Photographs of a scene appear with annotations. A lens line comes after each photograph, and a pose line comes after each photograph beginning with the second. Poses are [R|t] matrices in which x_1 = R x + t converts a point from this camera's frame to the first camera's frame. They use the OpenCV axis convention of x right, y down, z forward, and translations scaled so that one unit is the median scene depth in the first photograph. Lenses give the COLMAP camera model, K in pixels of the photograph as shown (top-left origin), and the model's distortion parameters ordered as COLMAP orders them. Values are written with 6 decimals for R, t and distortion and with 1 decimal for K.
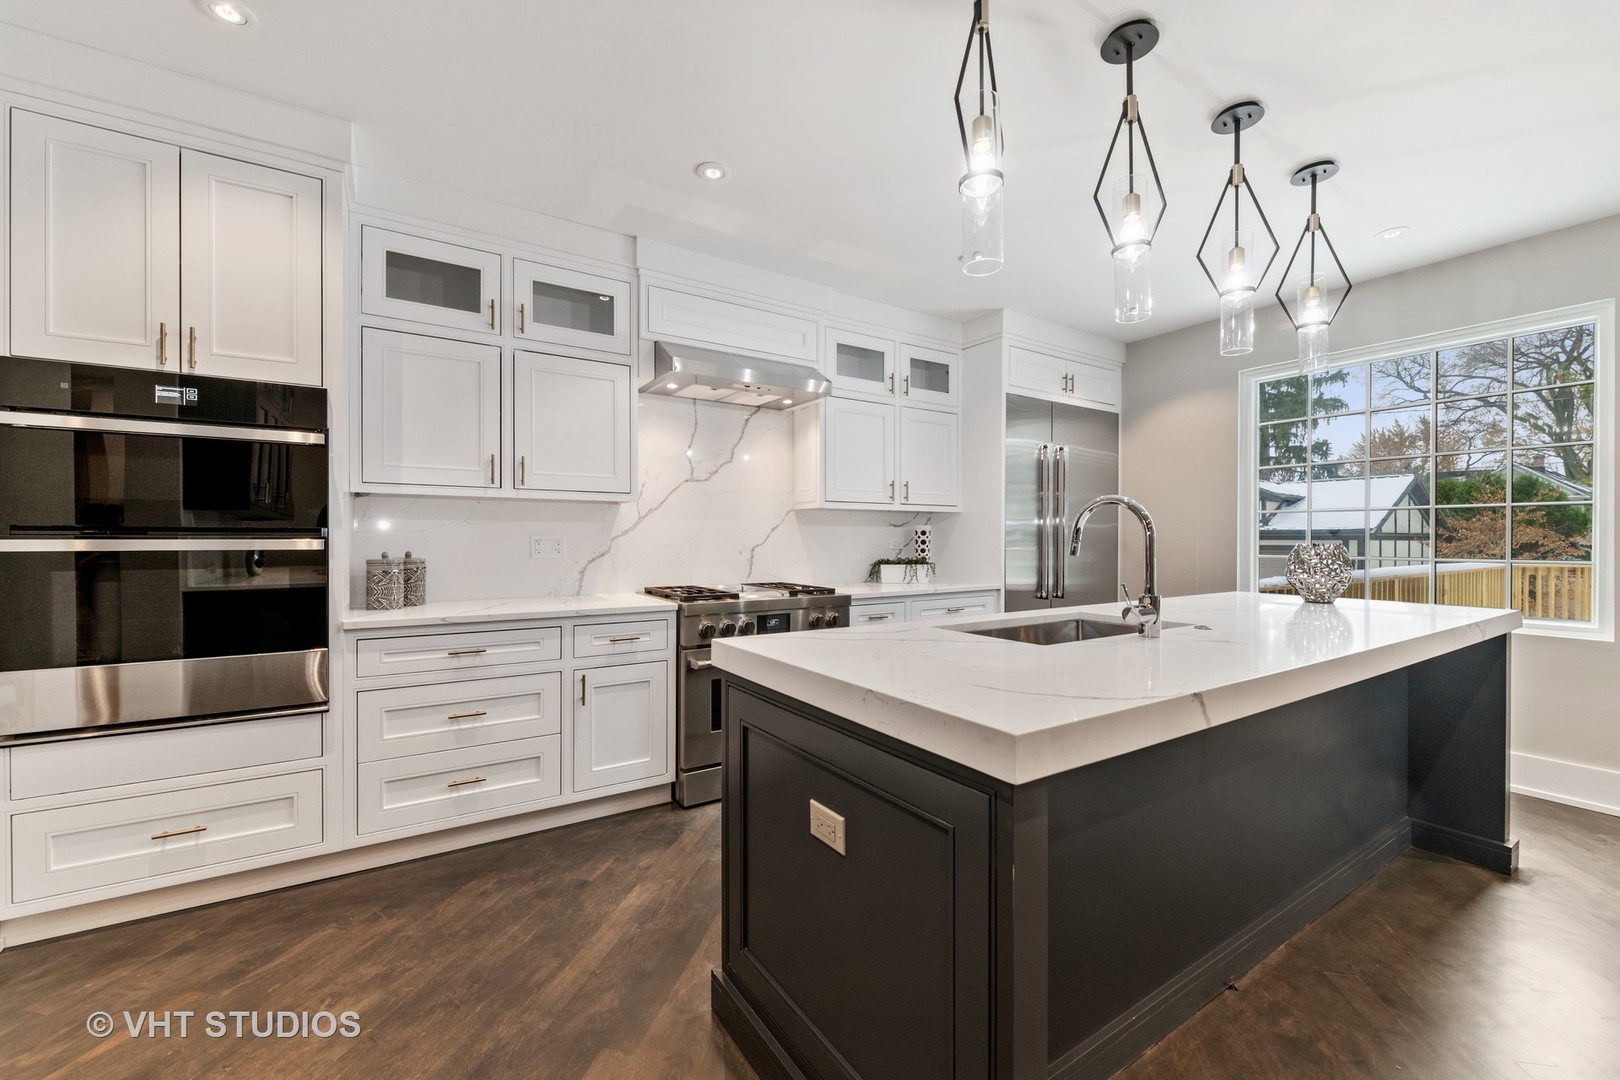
lens RADIAL K [[647.4, 0, 806.6], [0, 647.4, 539.0], [0, 0, 1]] dist [0.003082, -0.000158]
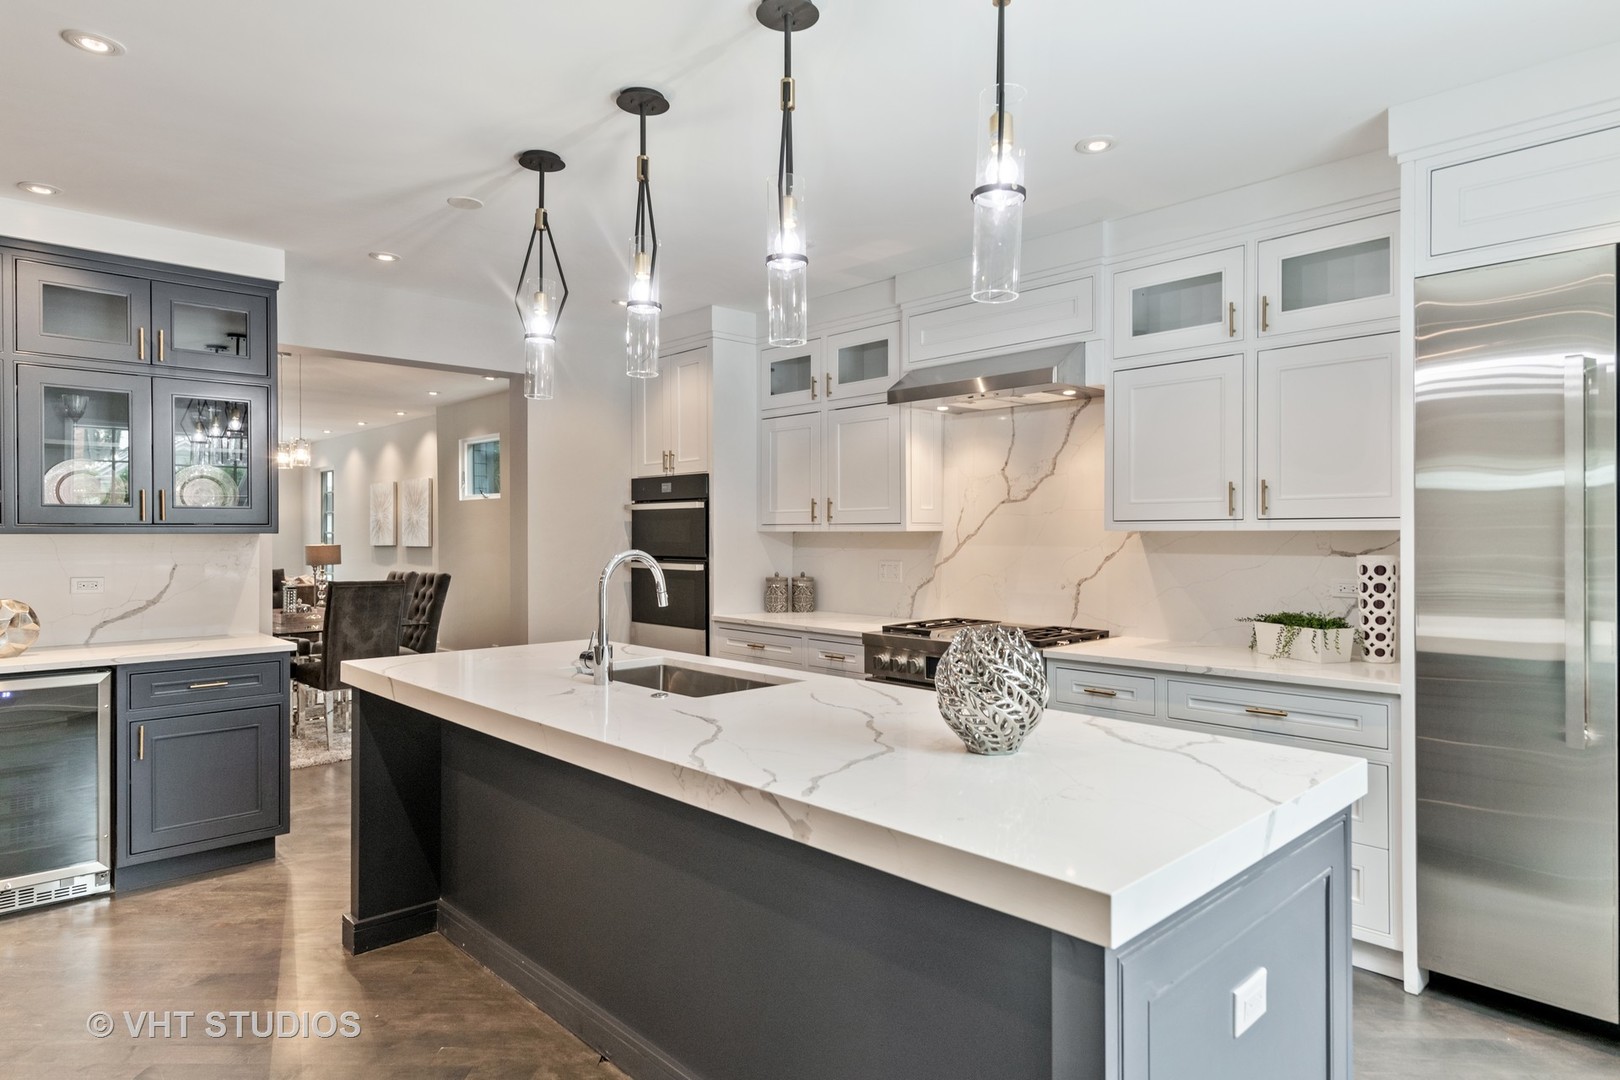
lens RADIAL K [[937.2, 0, 811.2], [0, 937.2, 533.2], [0, 0, 1]] dist [0.007377, -0.001643]
pose [[0.180151, 0.002945, -0.983635, 1.069657], [0.004602, 0.999982, 0.003837, -0.055919], [0.983628, -0.005218, 0.180134, 0.537258]]
